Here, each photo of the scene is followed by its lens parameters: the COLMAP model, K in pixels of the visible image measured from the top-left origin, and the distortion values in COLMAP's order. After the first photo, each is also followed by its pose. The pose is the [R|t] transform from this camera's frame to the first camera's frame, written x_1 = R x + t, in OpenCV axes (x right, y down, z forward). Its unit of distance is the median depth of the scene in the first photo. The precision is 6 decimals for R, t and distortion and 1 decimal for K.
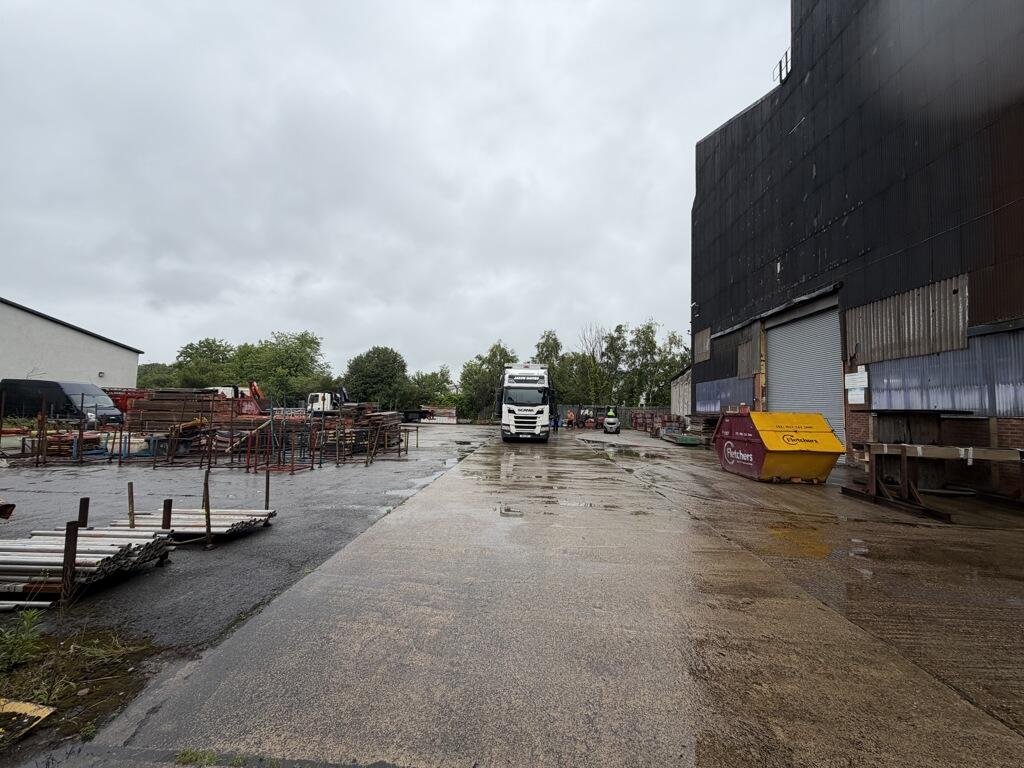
lens RADIAL K [[408.5, 0, 512.0], [0, 408.5, 384.0], [0, 0, 1]] dist [0.002764, 0.000005]
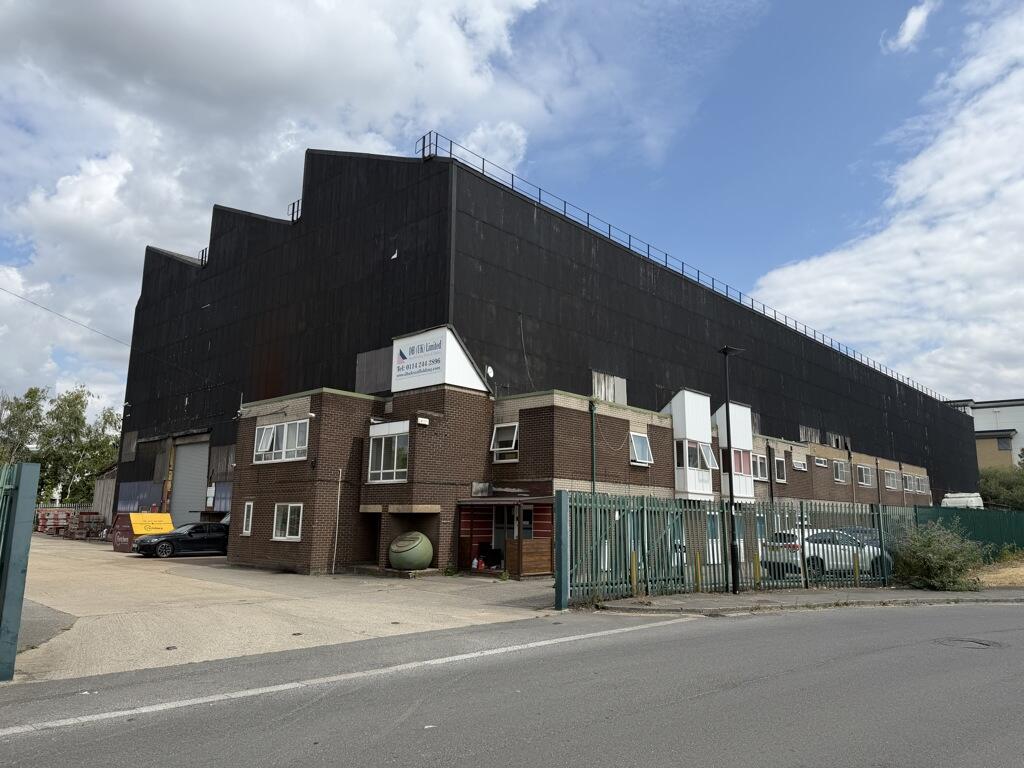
lens RADIAL K [[720.7, 0, 519.1], [0, 720.7, 387.6], [0, 0, 1]] dist [0.095913, -0.147964]
pose [[0.641776, 0.122287, 0.757080, -0.294965], [-0.049311, 0.991742, -0.118390, -0.065878], [-0.765305, 0.038648, 0.642506, -0.873003]]
